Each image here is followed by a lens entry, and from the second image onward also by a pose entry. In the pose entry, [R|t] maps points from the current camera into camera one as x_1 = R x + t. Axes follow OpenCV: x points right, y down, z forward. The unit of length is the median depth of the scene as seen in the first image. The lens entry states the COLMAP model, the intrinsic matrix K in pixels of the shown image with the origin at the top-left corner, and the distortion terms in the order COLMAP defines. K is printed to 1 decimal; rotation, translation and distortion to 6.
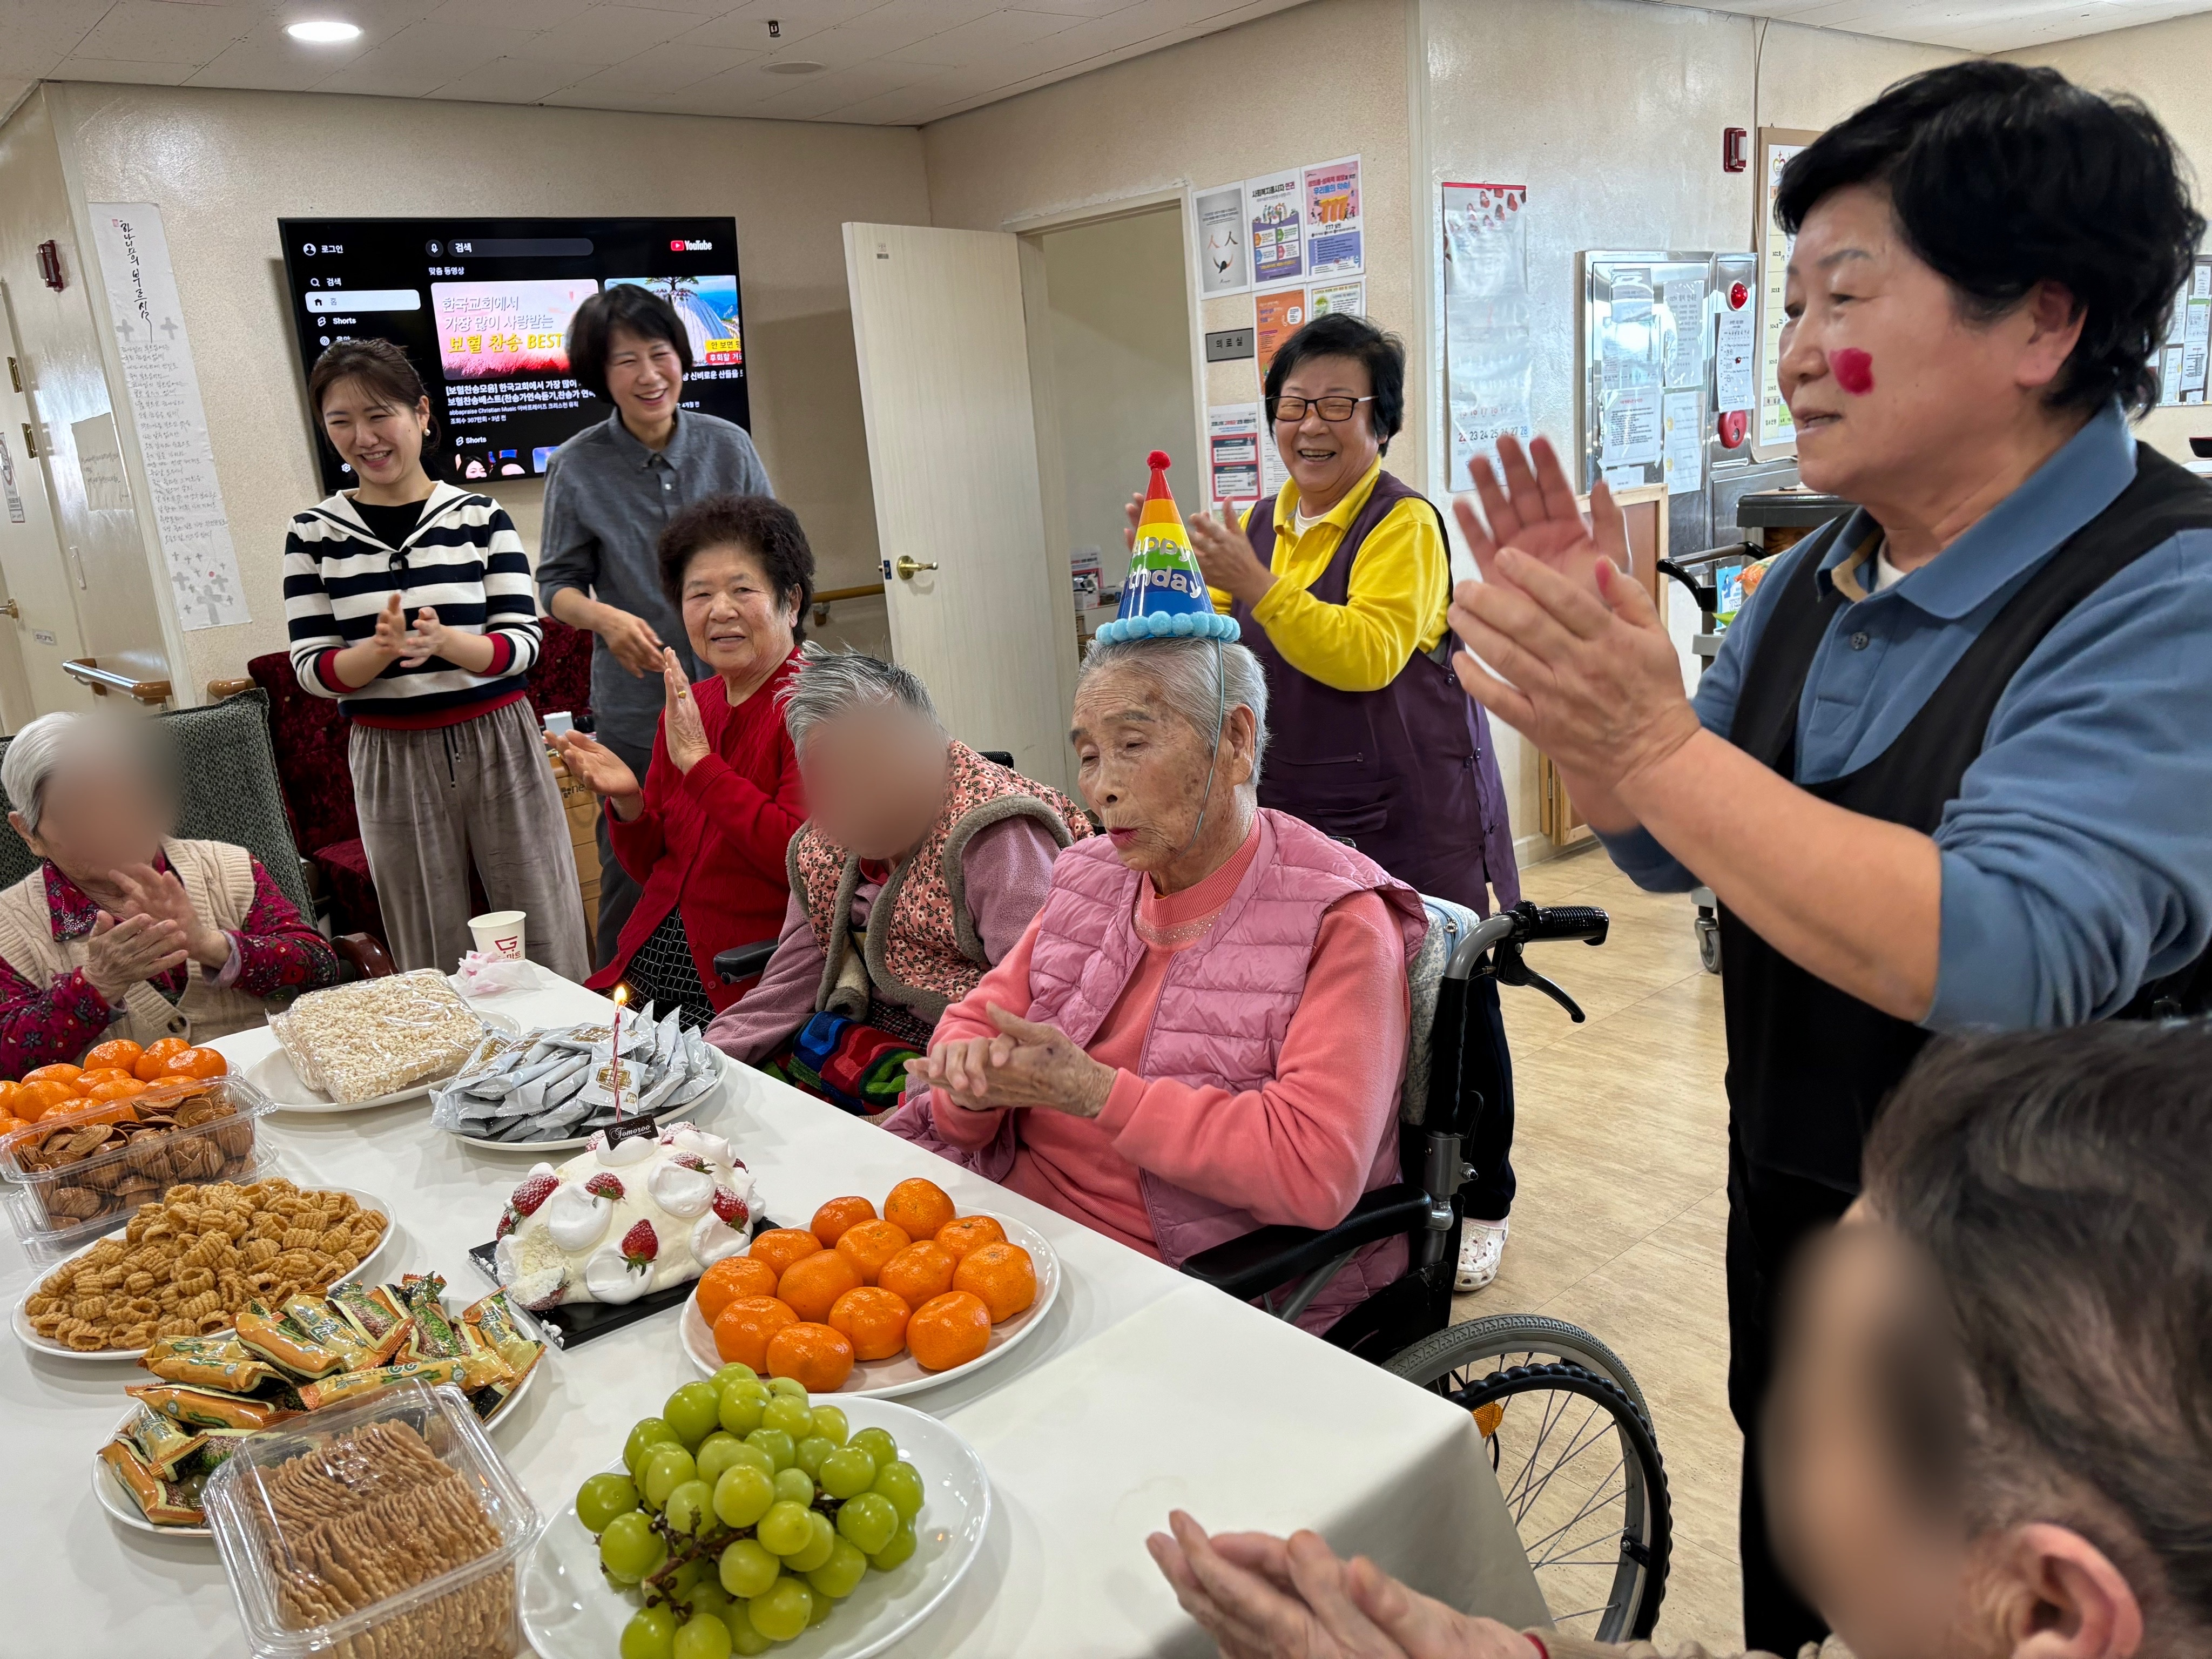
lens RADIAL K [[1650.5, 0, 1138.2], [0, 1650.5, 840.3], [0, 0, 1]] dist [0.016388, -0.028840]
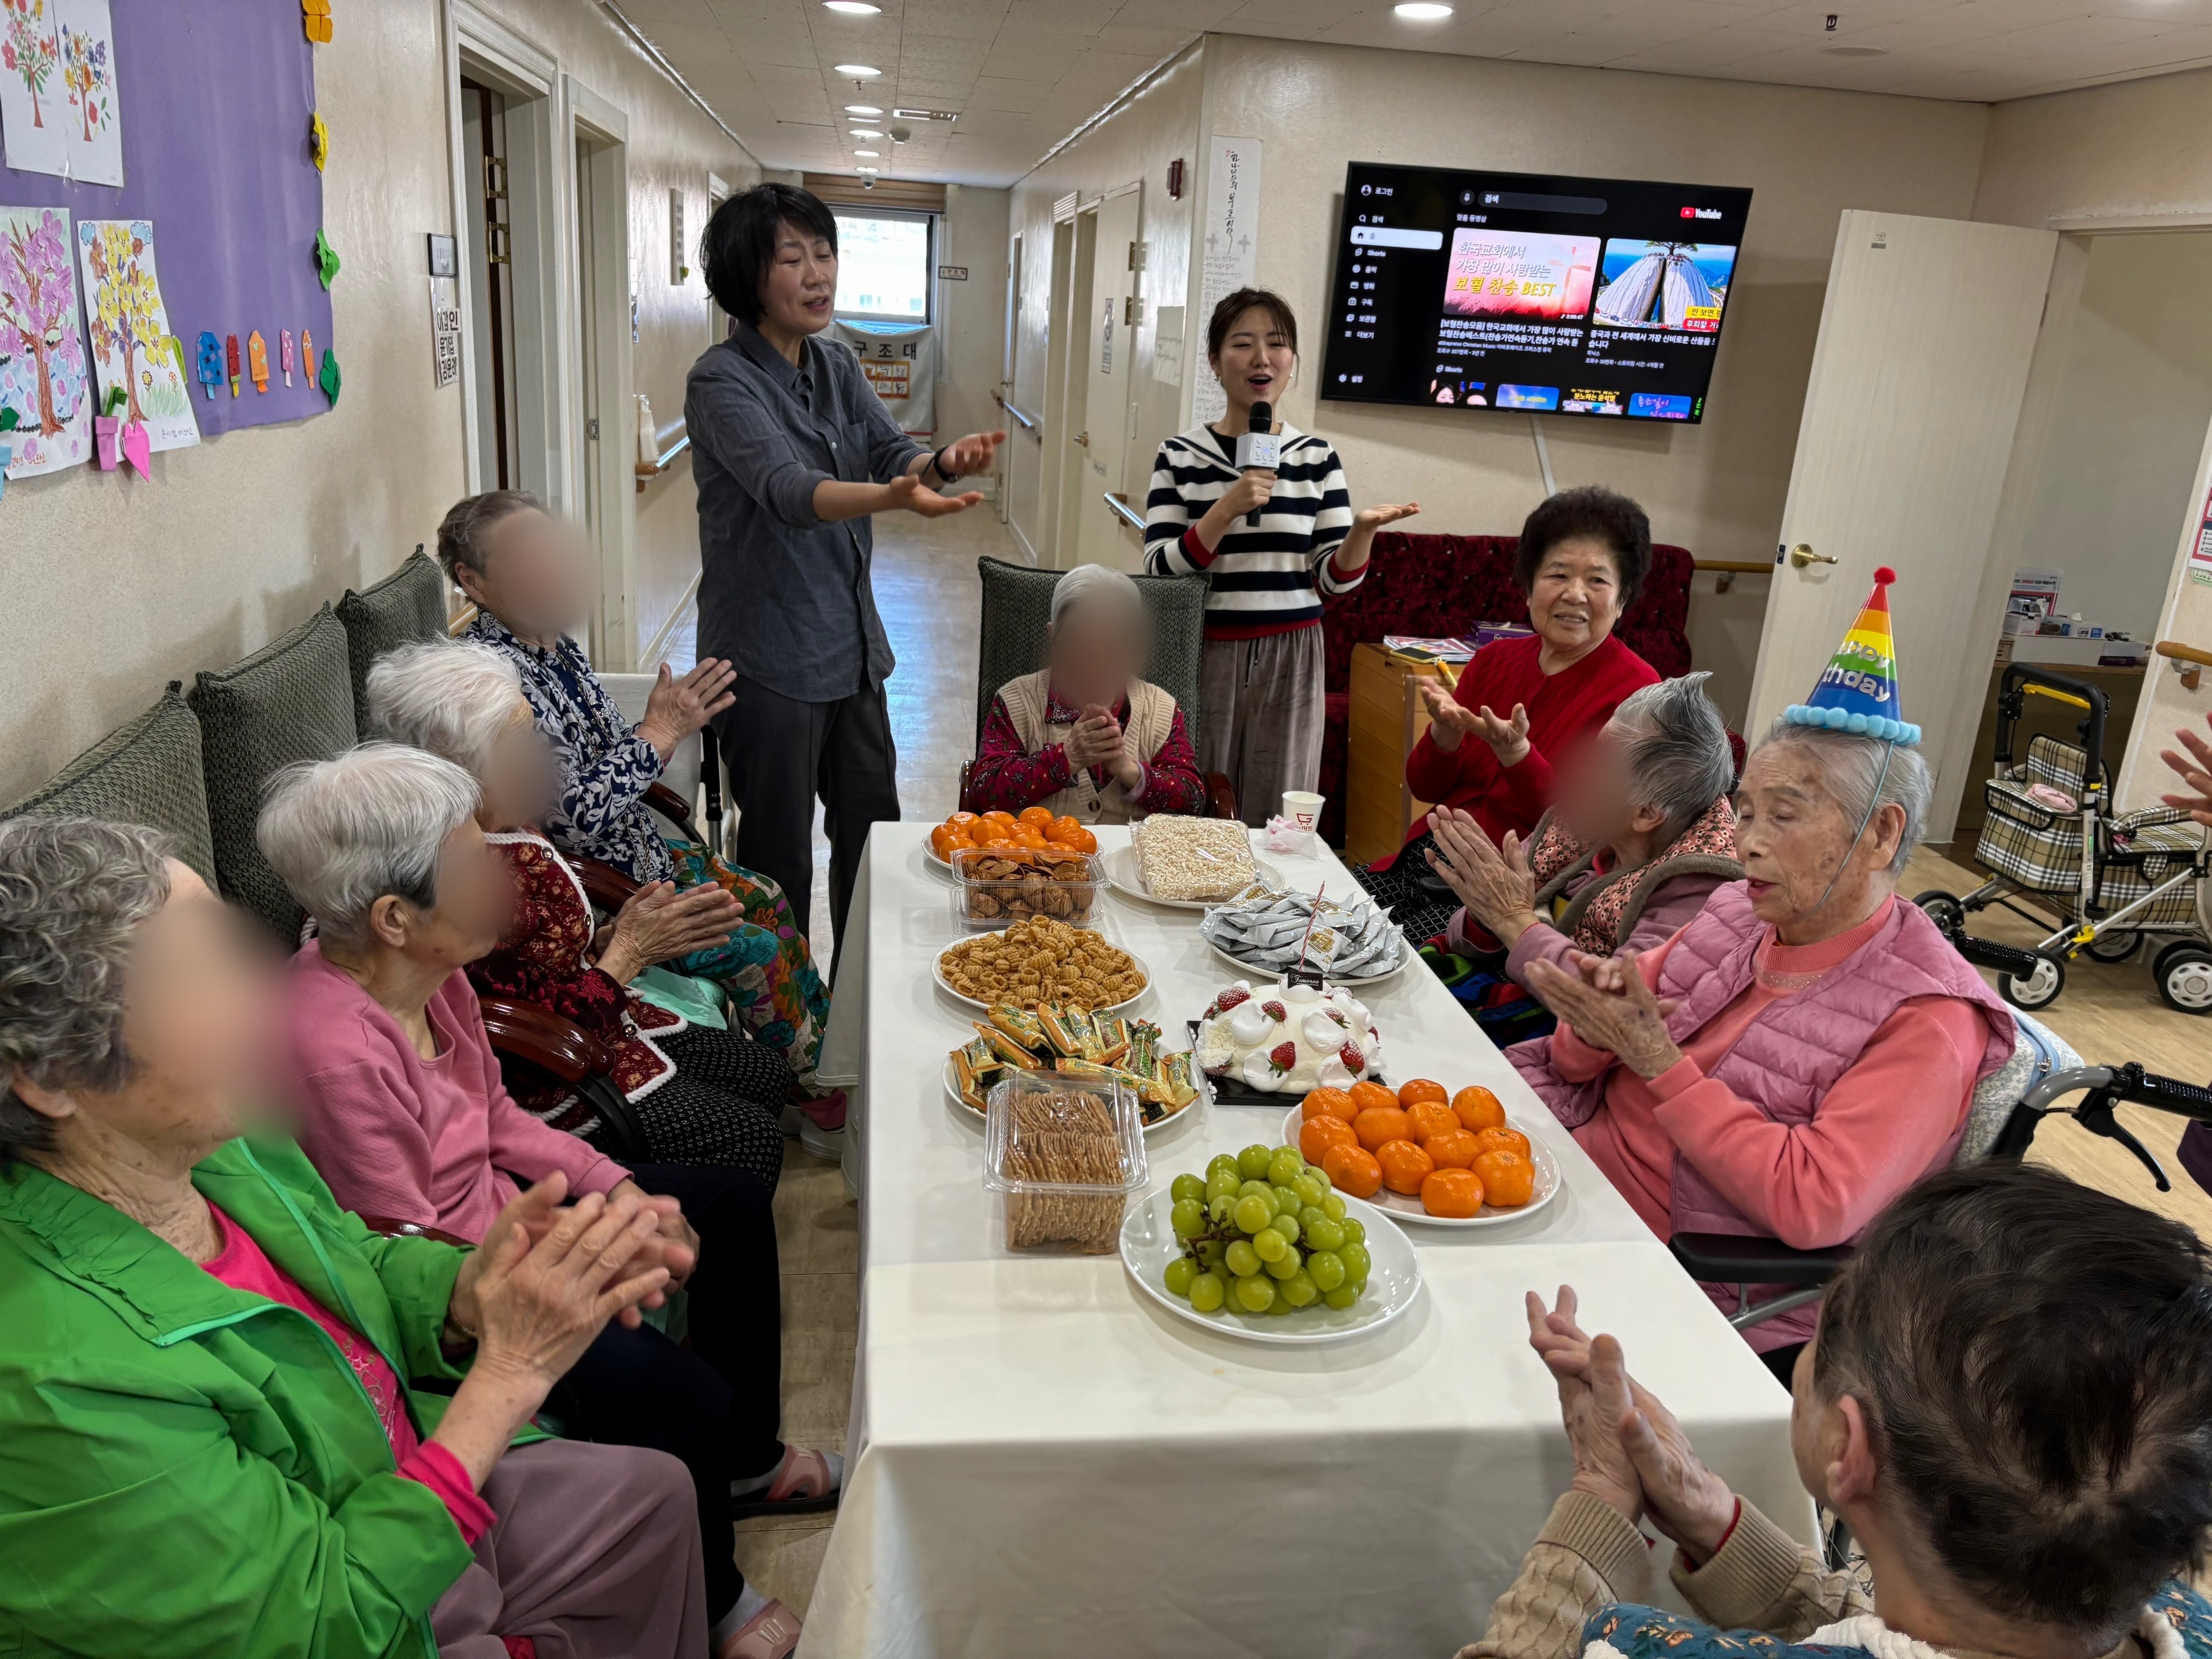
lens RADIAL K [[1664.2, 0, 1116.8], [0, 1664.2, 840.8], [0, 0, 1]] dist [0.104987, -0.212029]
pose [[0.818996, 0.293626, -0.492979, 0.197058], [-0.263816, 0.955647, 0.130916, -0.070358], [0.509555, 0.022837, 0.860135, -0.263467]]
